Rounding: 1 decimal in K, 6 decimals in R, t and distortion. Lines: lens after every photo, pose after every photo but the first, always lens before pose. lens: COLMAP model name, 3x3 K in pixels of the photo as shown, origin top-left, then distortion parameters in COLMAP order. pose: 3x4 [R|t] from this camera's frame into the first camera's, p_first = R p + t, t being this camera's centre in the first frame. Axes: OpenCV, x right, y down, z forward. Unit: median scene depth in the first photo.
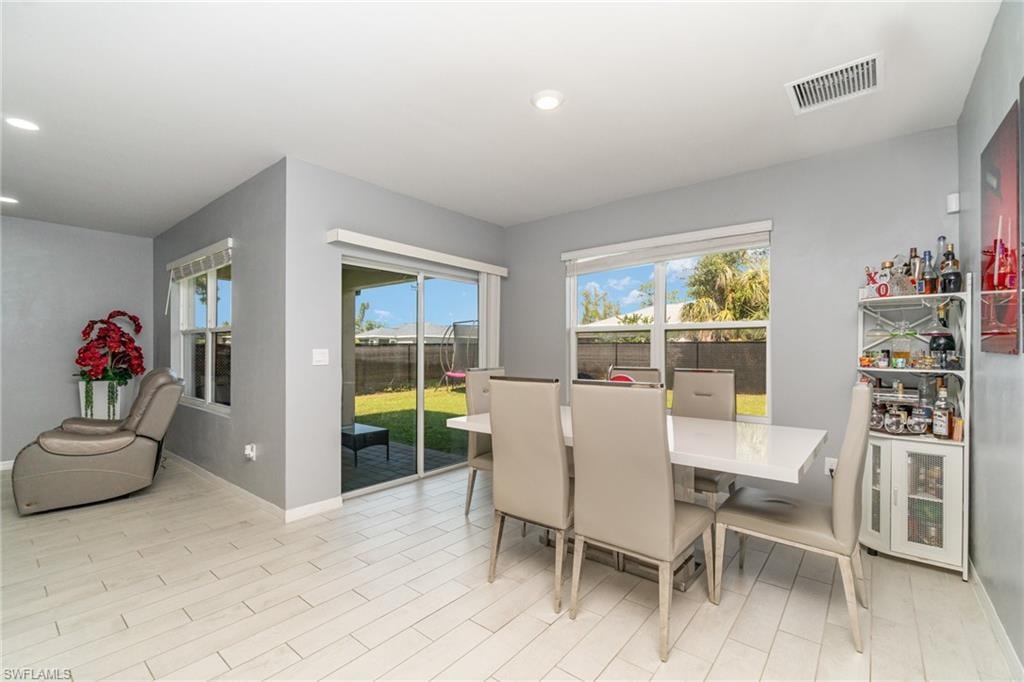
lens RADIAL K [[444.9, 0, 507.3], [0, 444.9, 346.4], [0, 0, 1]] dist [-0.000356, 0.000357]
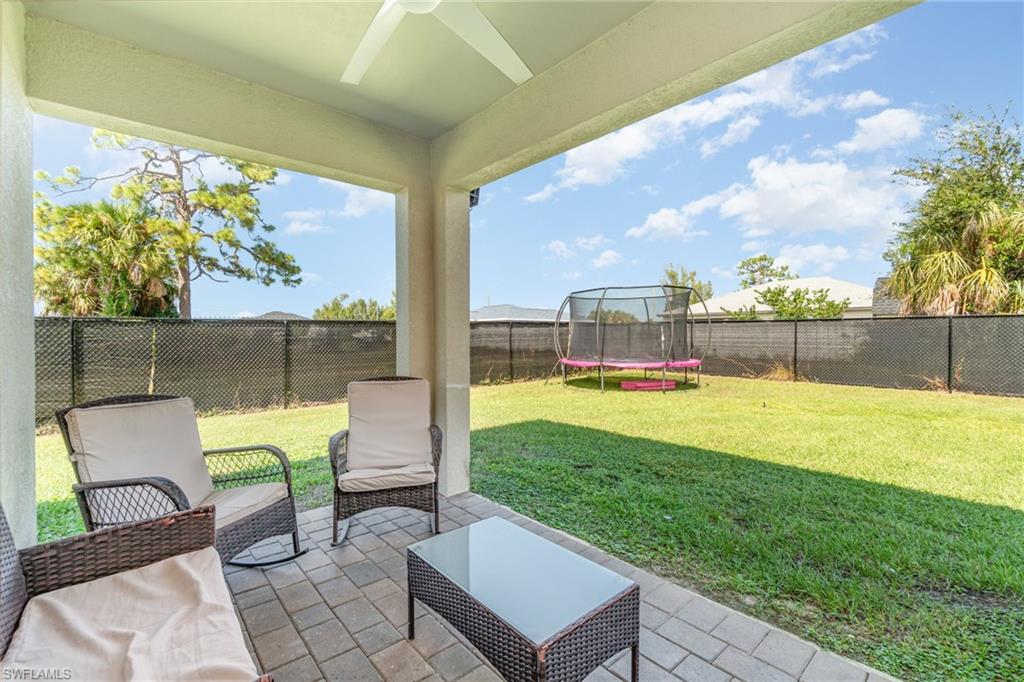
lens RADIAL K [[441.5, 0, 519.4], [0, 441.5, 334.1], [0, 0, 1]] dist [-0.003517, 0.001687]
pose [[0.989820, -0.003787, -0.142273, -0.575936], [0.004726, 0.999969, 0.006262, 0.052625], [0.142245, -0.006870, 0.989808, 1.408041]]
